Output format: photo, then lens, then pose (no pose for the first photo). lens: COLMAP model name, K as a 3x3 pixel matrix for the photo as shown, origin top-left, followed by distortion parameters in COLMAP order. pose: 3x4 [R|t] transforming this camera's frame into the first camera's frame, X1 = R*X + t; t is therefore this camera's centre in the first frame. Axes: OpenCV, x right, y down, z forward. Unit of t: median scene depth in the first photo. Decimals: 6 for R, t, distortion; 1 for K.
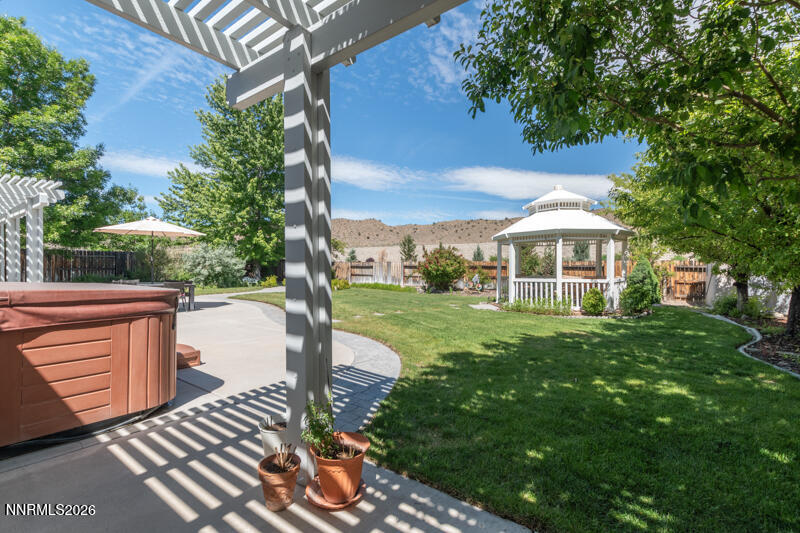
lens RADIAL K [[353.7, 0, 399.7], [0, 353.7, 267.9], [0, 0, 1]] dist [0.007164, -0.002883]
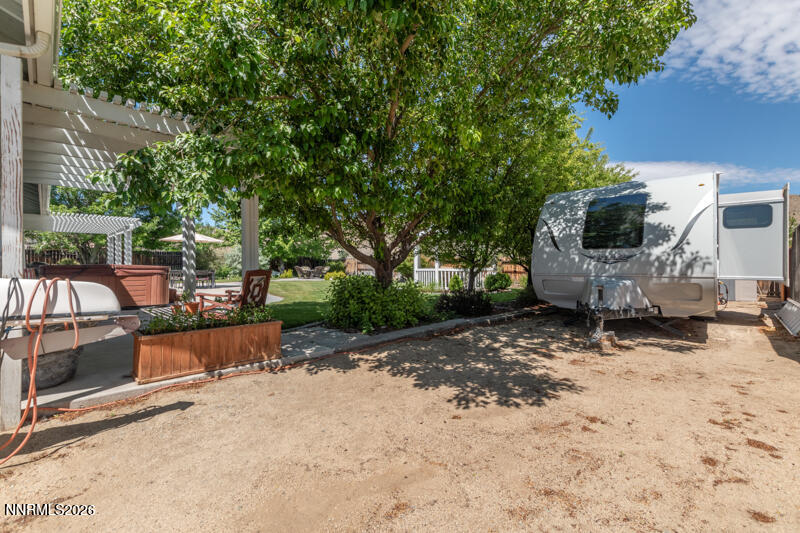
lens RADIAL K [[353.7, 0, 400.0], [0, 353.7, 263.3], [0, 0, 1]] dist [0.007164, -0.002883]
pose [[0.988239, -0.002463, -0.152895, 0.406543], [0.001461, 0.999977, -0.006668, 0.014106], [0.152908, 0.006366, 0.988220, -0.379098]]
